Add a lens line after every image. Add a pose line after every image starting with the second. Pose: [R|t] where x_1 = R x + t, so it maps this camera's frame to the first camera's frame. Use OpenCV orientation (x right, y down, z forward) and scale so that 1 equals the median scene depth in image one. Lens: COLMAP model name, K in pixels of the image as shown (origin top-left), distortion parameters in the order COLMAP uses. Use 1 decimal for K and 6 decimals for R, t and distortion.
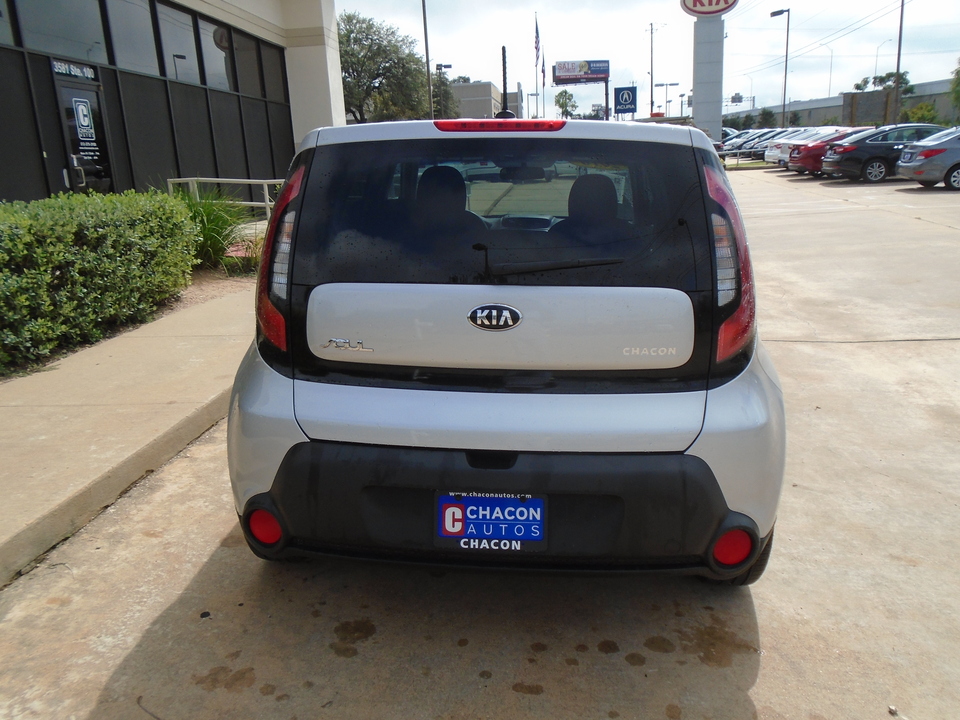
lens RADIAL K [[736.3, 0, 483.6], [0, 736.3, 356.1], [0, 0, 1]] dist [0.002429, -0.000824]
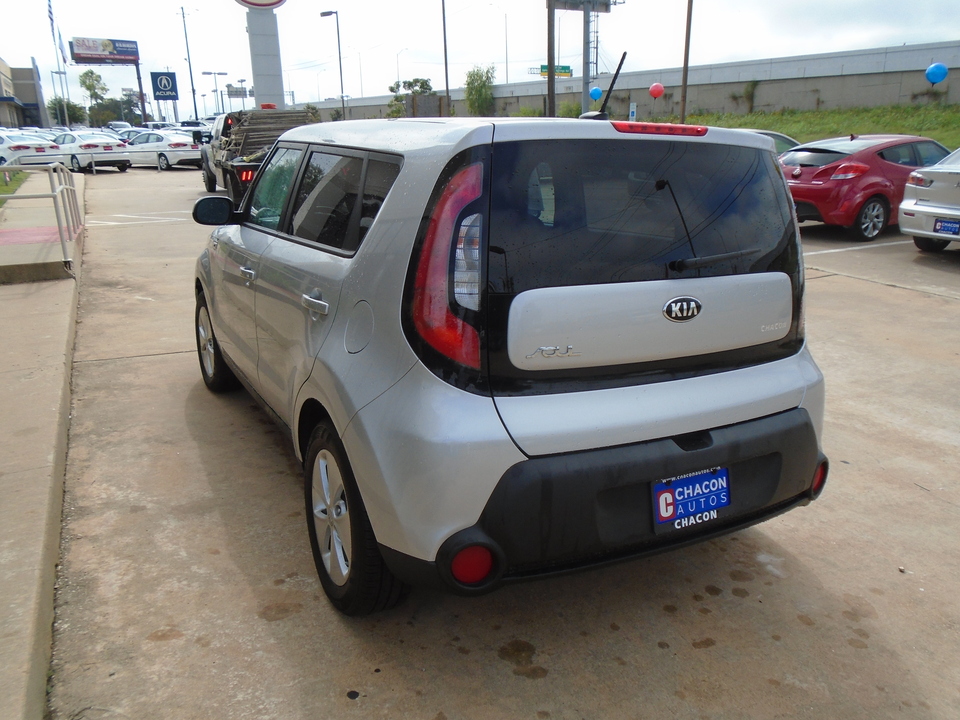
lens RADIAL K [[736.3, 0, 471.6], [0, 736.3, 355.5], [0, 0, 1]] dist [0.002429, -0.000824]
pose [[0.845264, -0.120176, 0.520660, -0.639784], [0.115362, 0.992444, 0.041787, -0.052132], [-0.521748, 0.024743, 0.852741, 0.196198]]
